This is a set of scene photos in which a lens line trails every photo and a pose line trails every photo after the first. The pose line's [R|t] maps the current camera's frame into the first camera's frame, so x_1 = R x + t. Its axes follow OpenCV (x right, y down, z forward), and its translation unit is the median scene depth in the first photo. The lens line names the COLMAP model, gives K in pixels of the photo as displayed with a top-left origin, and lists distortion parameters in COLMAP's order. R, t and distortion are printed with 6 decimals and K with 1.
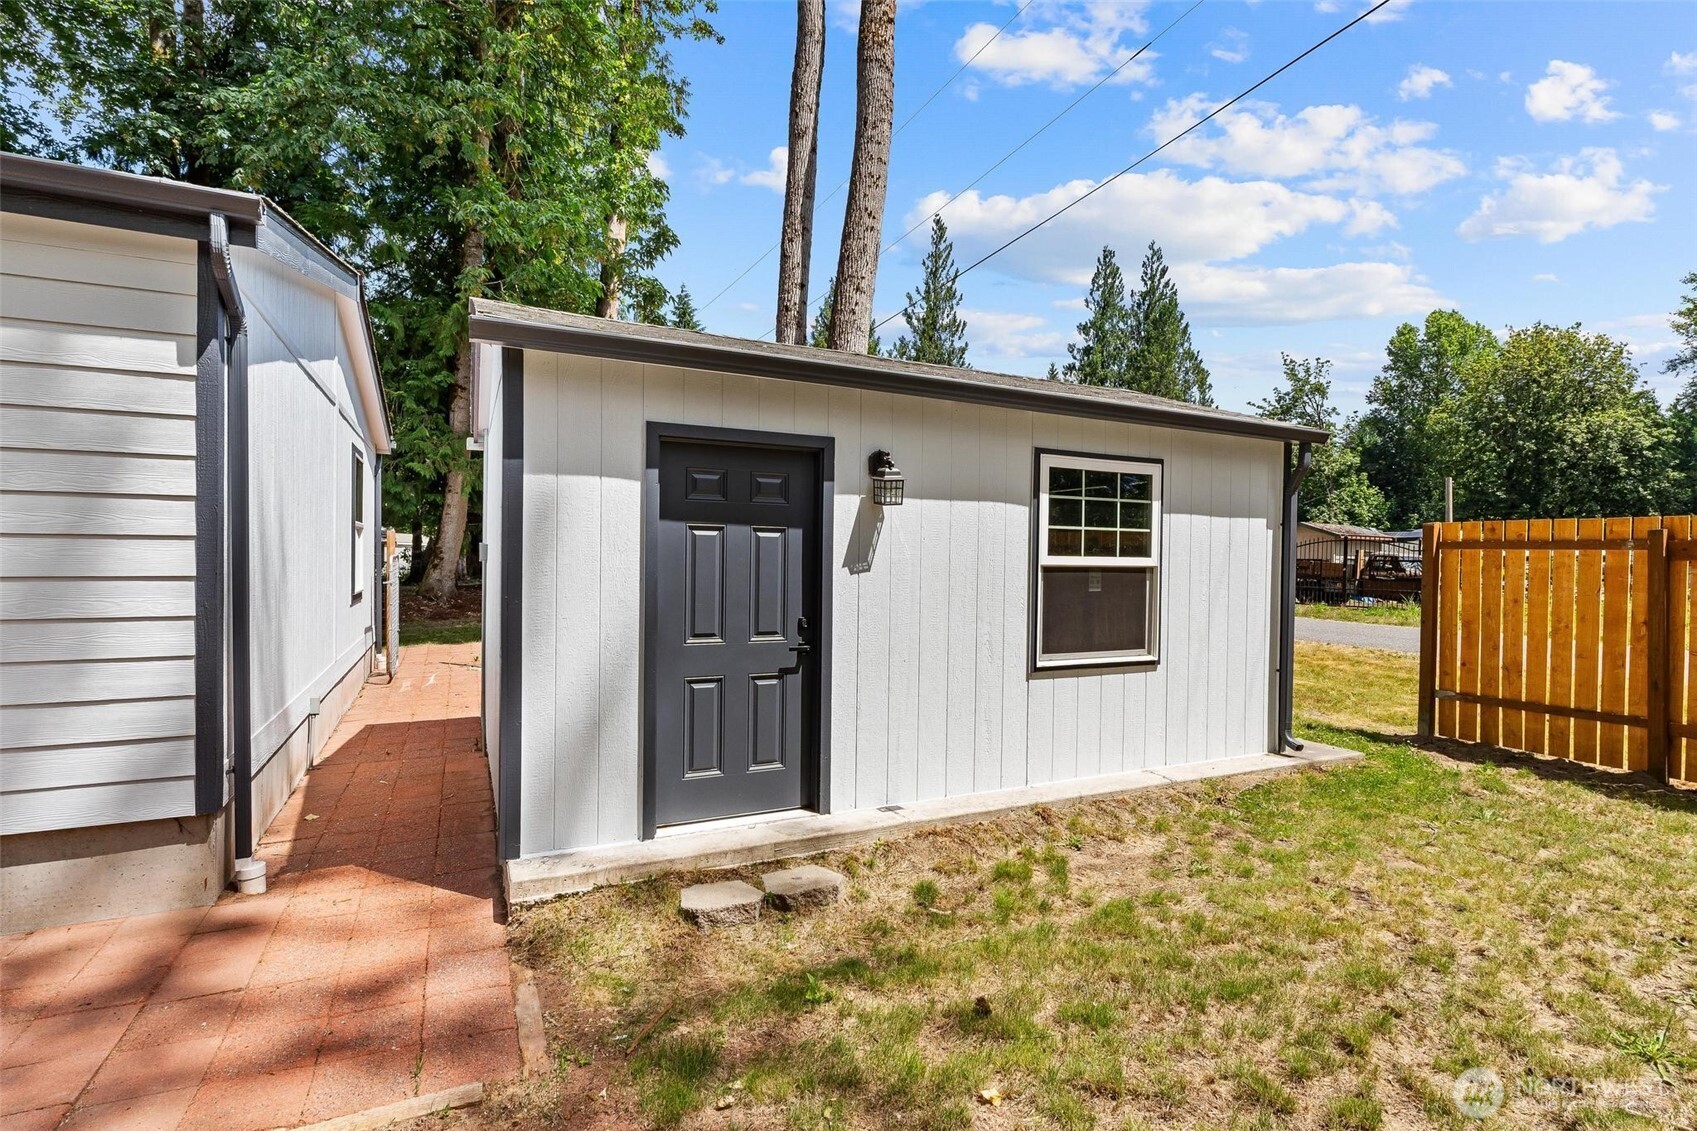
lens RADIAL K [[820.9, 0, 848.5], [0, 820.9, 565.5], [0, 0, 1]] dist [0.000130, 0.000341]
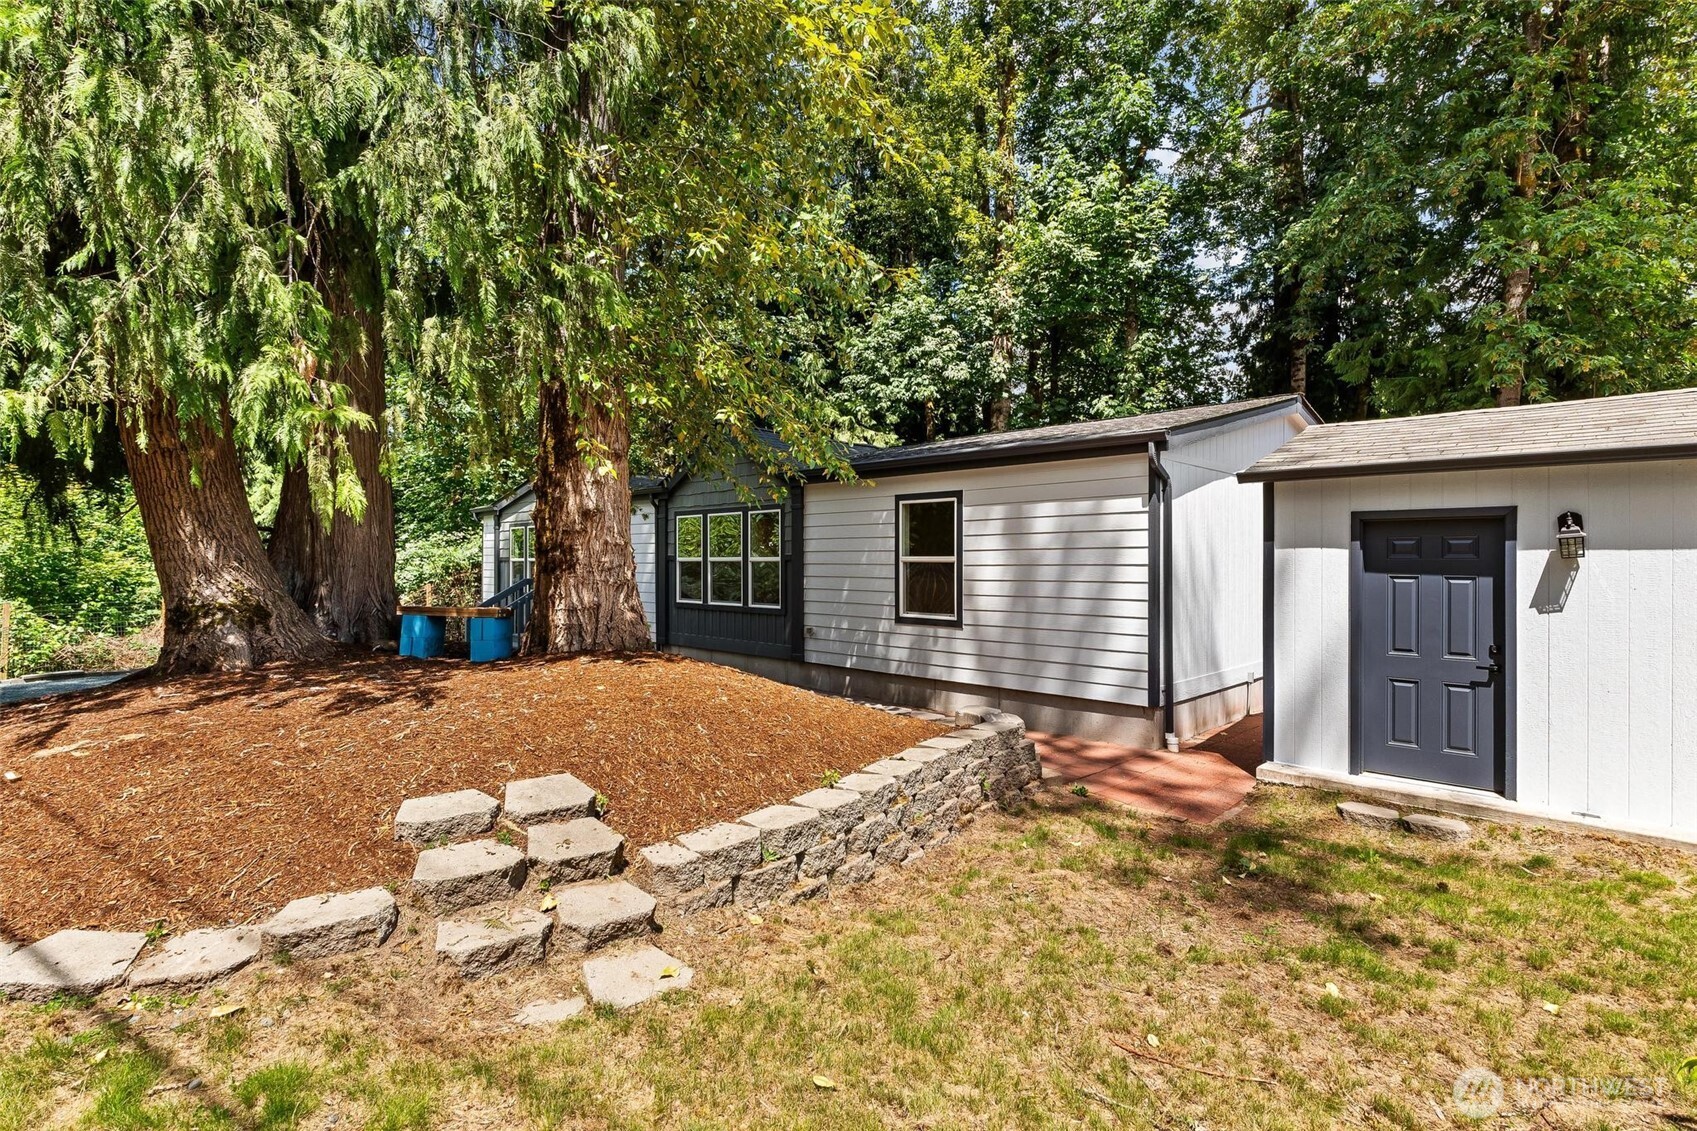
lens RADIAL K [[820.9, 0, 848.5], [0, 820.9, 565.5], [0, 0, 1]] dist [0.000130, 0.000341]
pose [[0.319497, -0.011783, -0.947514, 0.989622], [-0.022221, 0.999555, -0.019924, -0.016341], [0.947327, 0.027421, 0.319093, -0.454477]]
